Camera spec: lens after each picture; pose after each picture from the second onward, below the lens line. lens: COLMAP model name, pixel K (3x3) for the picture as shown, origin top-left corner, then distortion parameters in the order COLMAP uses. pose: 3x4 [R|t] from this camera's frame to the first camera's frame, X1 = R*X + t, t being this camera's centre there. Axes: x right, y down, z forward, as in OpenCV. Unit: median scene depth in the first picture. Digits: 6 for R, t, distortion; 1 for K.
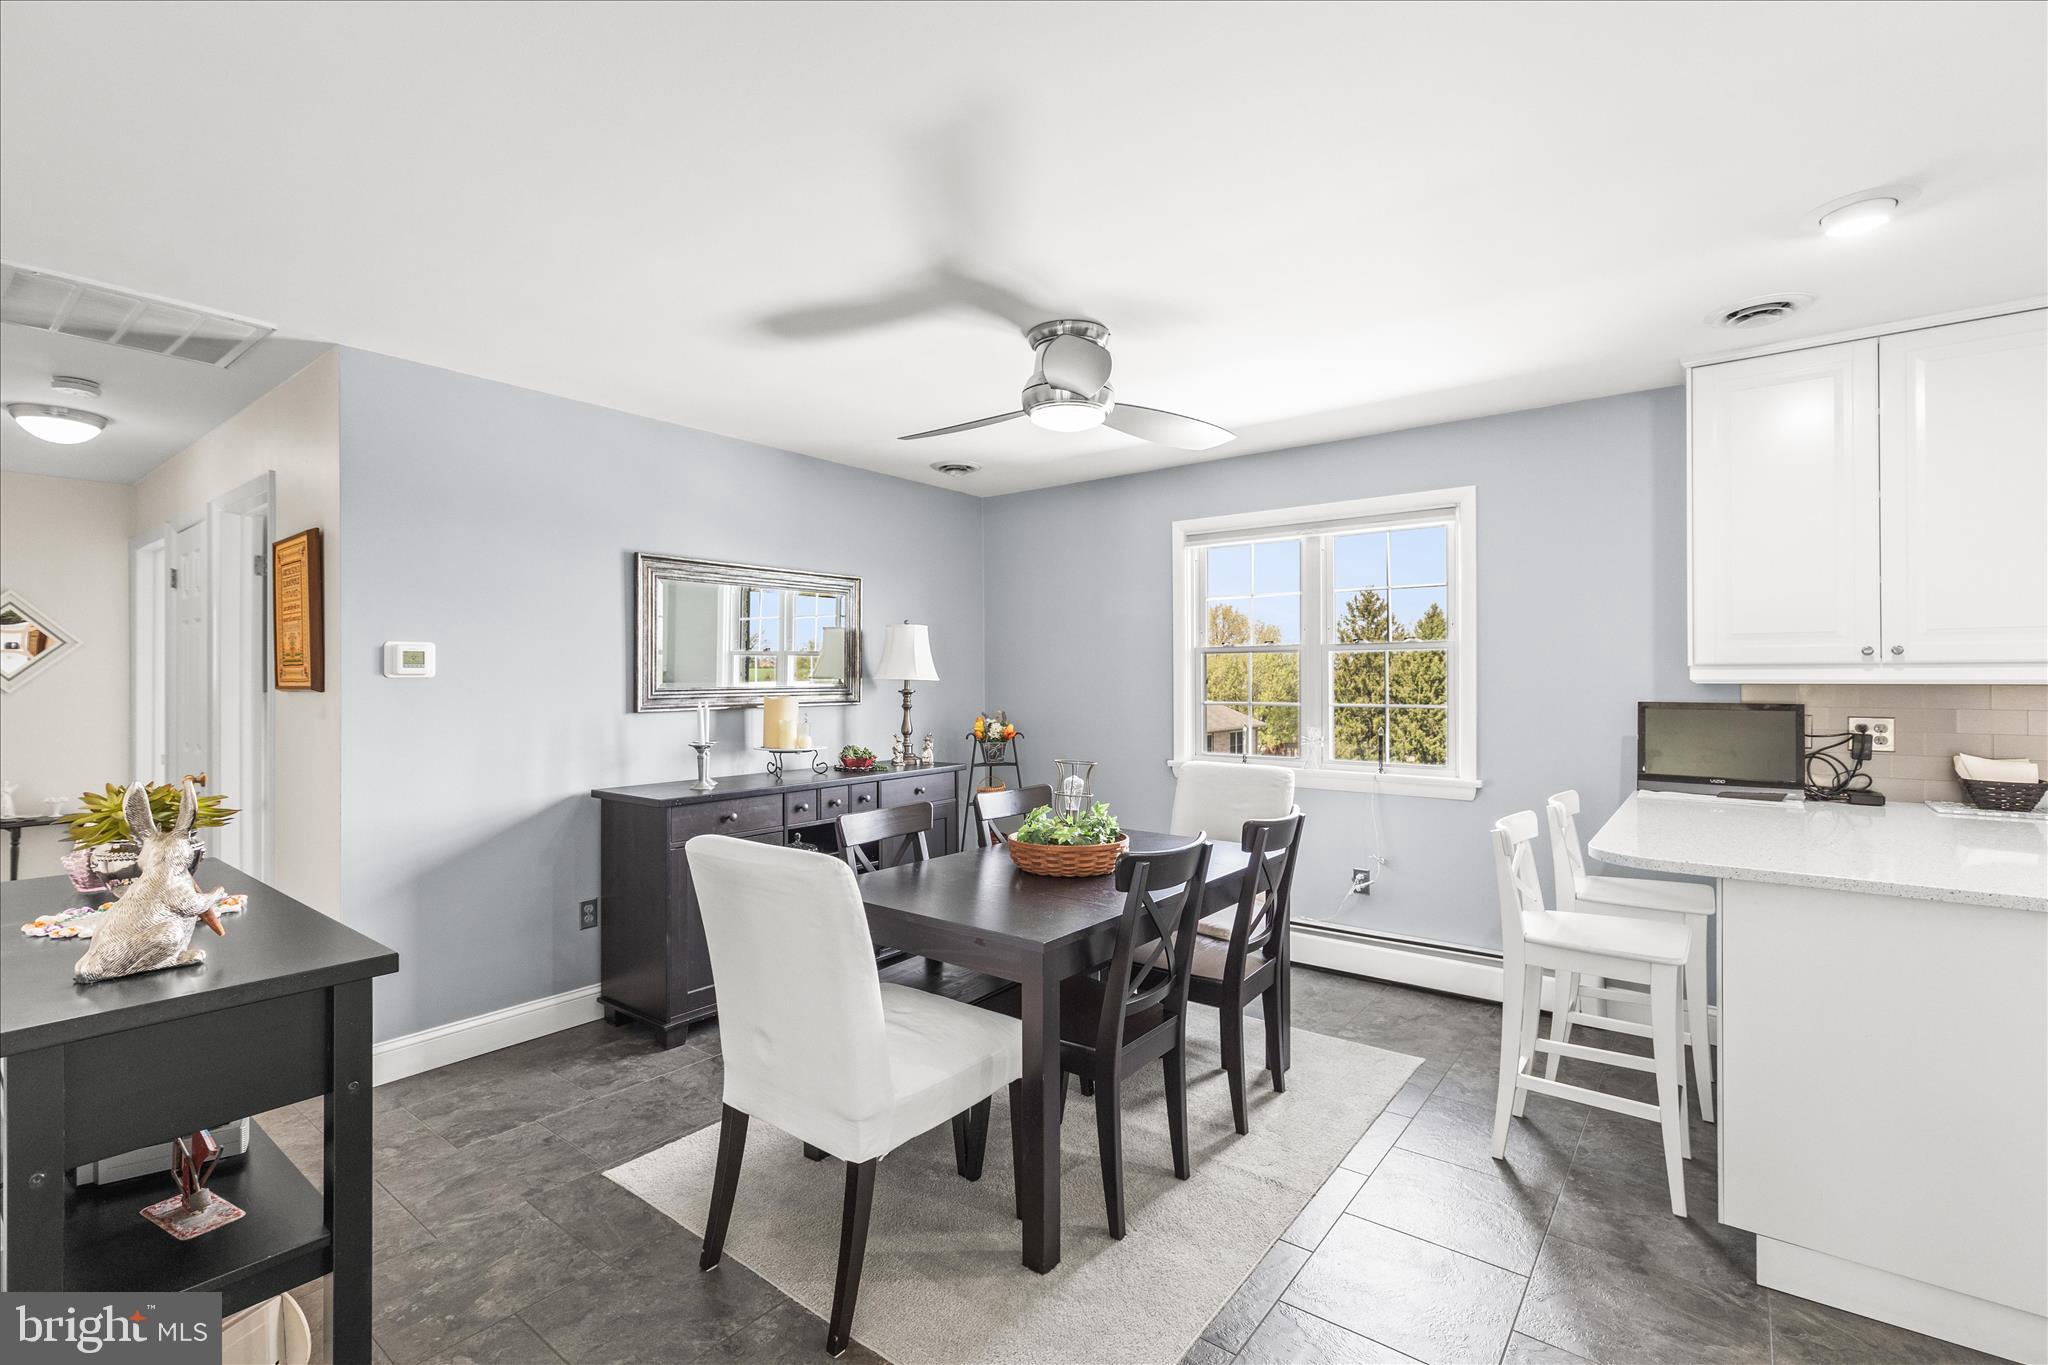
lens RADIAL K [[909.4, 0, 1010.7], [0, 909.4, 678.7], [0, 0, 1]] dist [-0.000394, -0.000147]
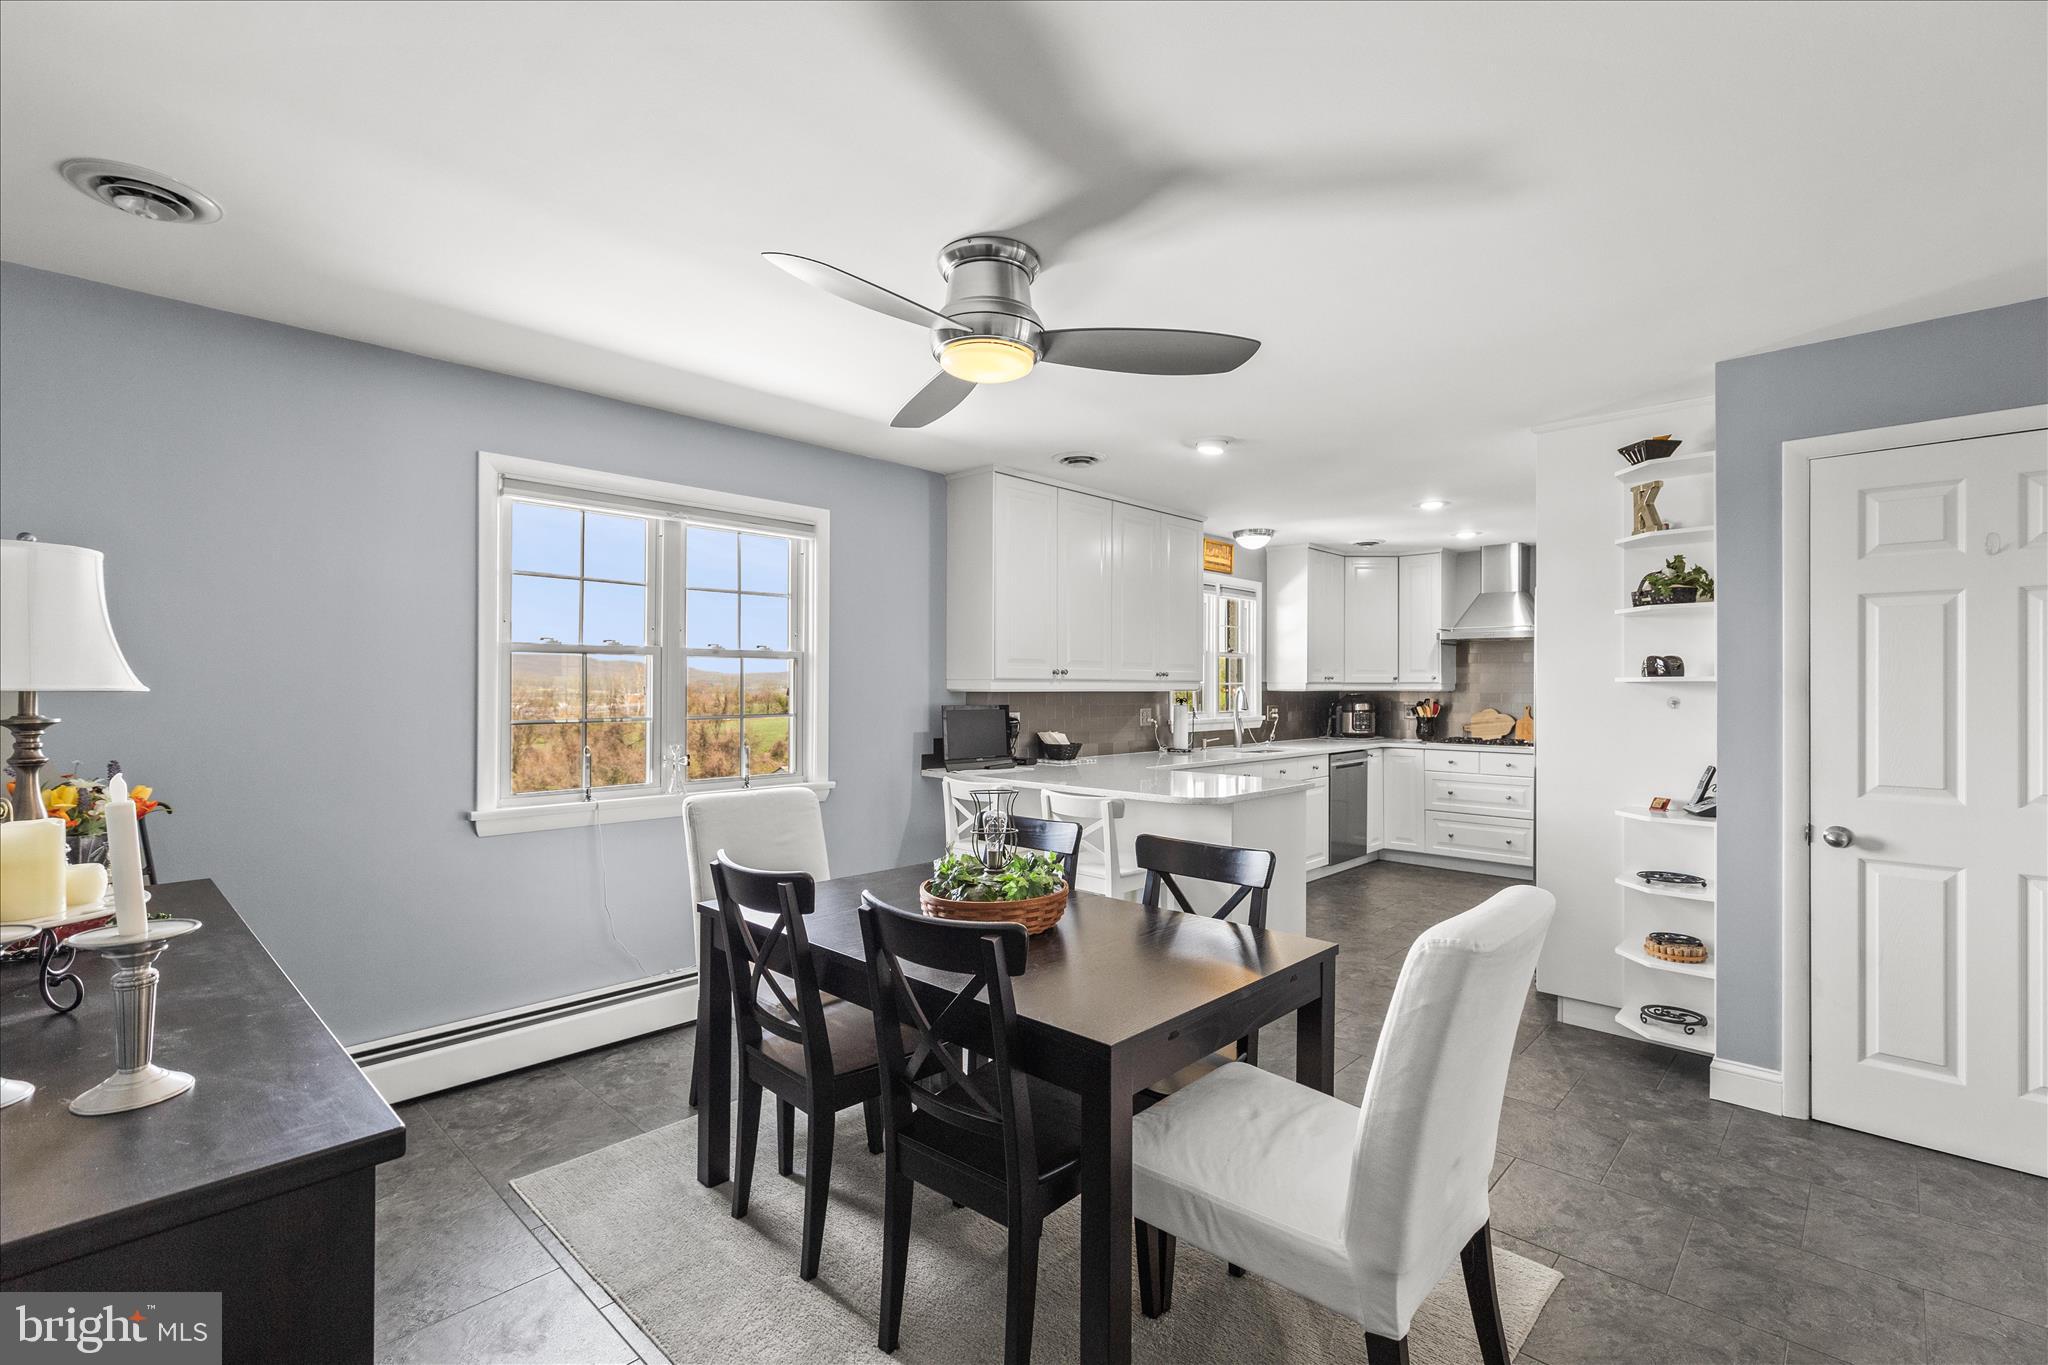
lens RADIAL K [[909.4, 0, 1015.7], [0, 909.4, 683.2], [0, 0, 1]] dist [-0.000394, -0.000147]
pose [[0.079331, 0.004570, 0.996838, -0.693651], [-0.002102, 0.999988, -0.004417, -0.001764], [-0.996846, -0.001745, 0.079339, 0.863902]]
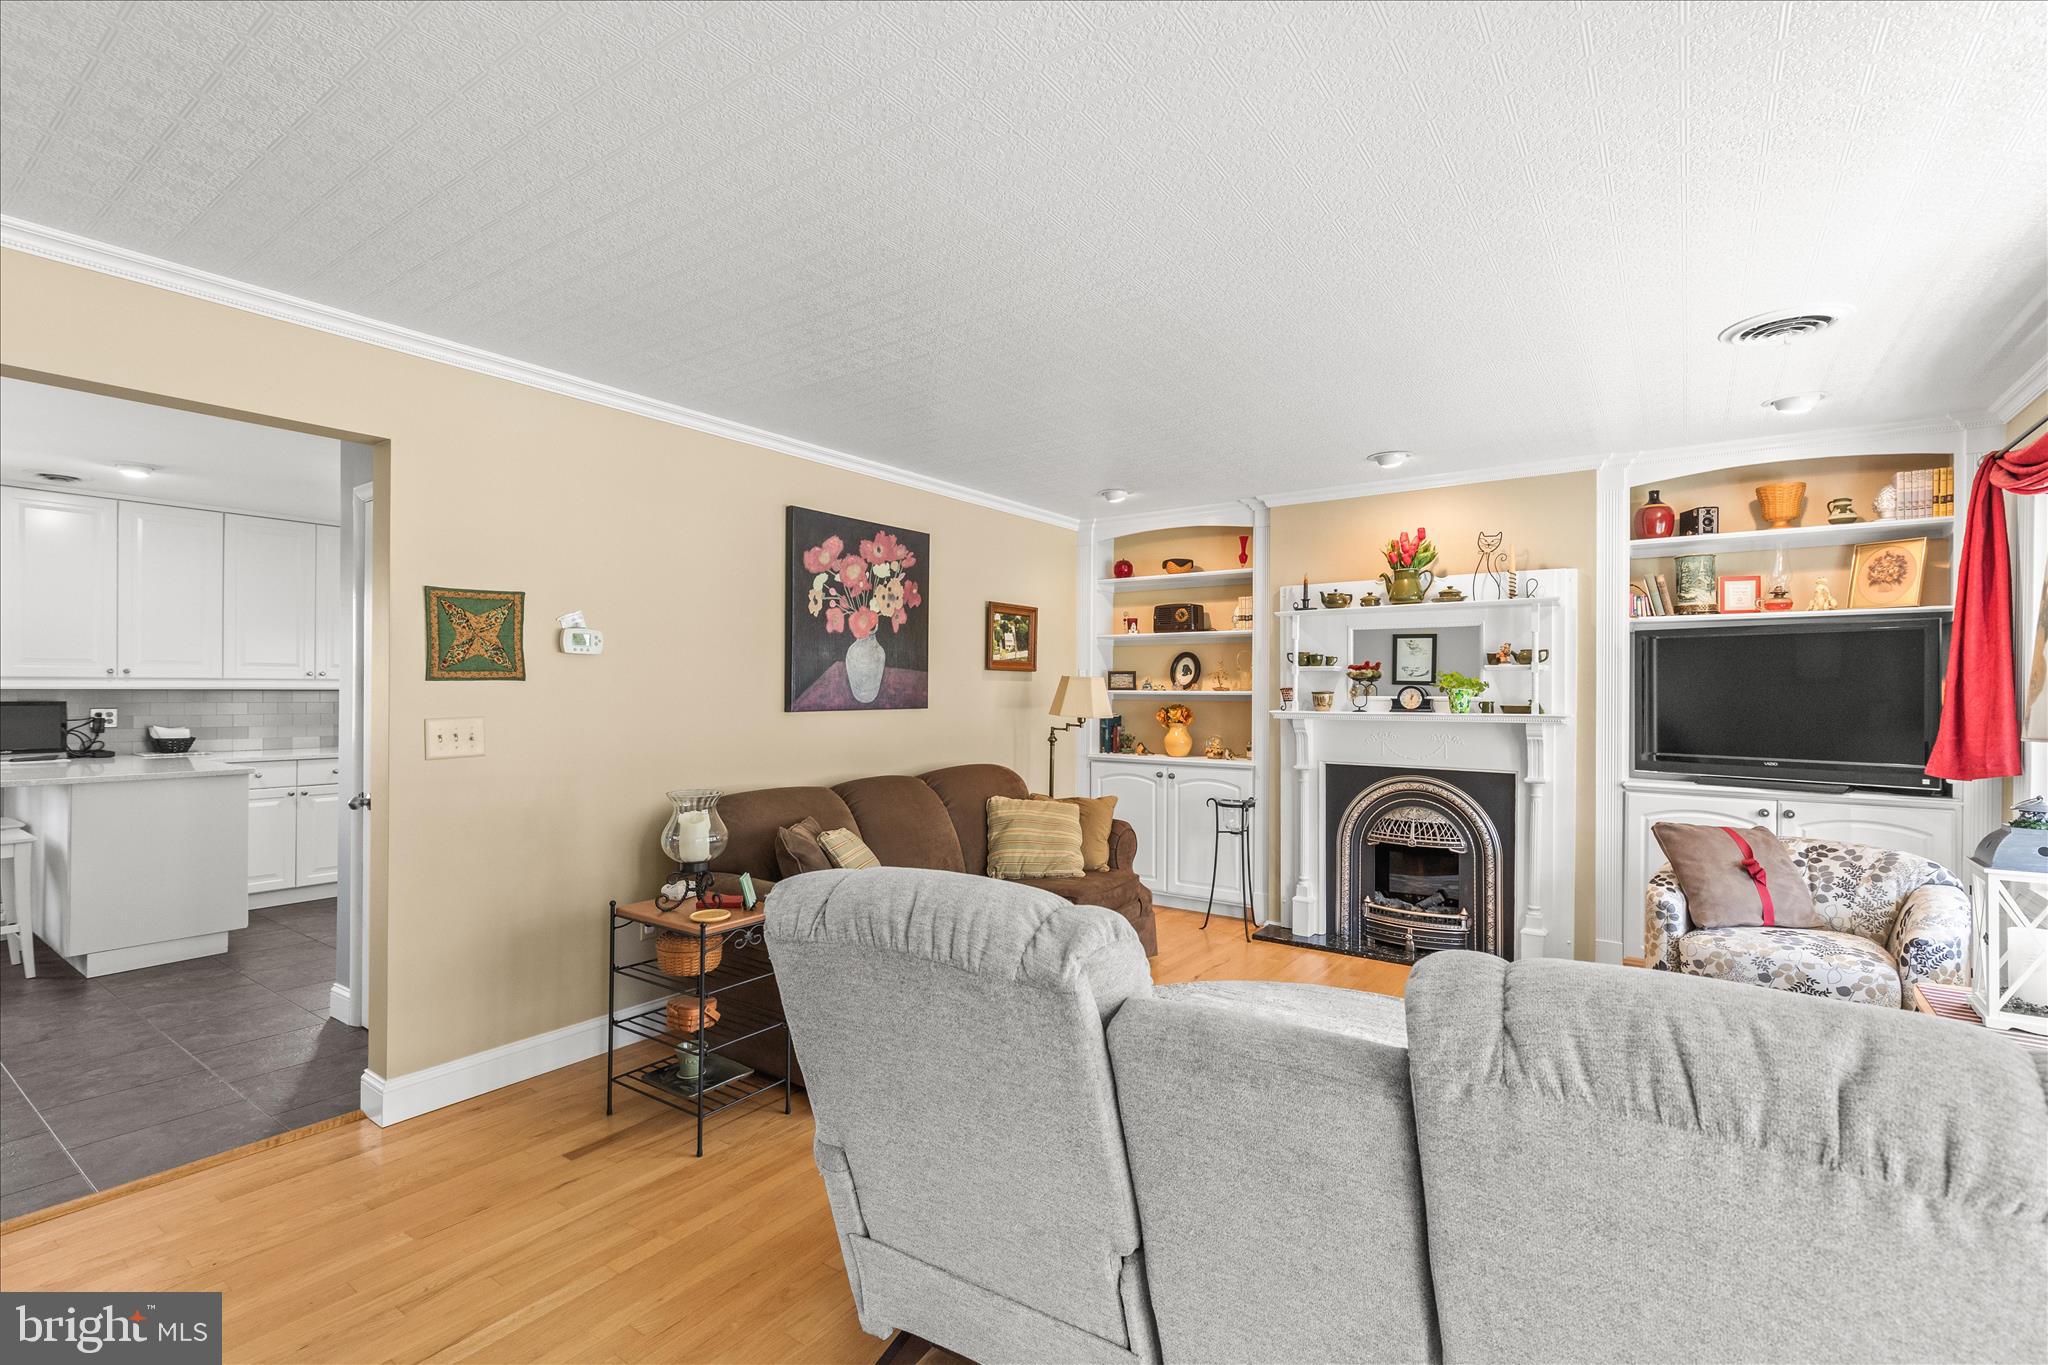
lens RADIAL K [[909.4, 0, 1023.0], [0, 909.4, 683.6], [0, 0, 1]] dist [-0.000394, -0.000147]
pose [[-0.070187, 0.007366, 0.997507, -0.929011], [-0.007190, 0.999943, -0.007890, -0.004214], [-0.997508, -0.007726, -0.070130, -0.647003]]
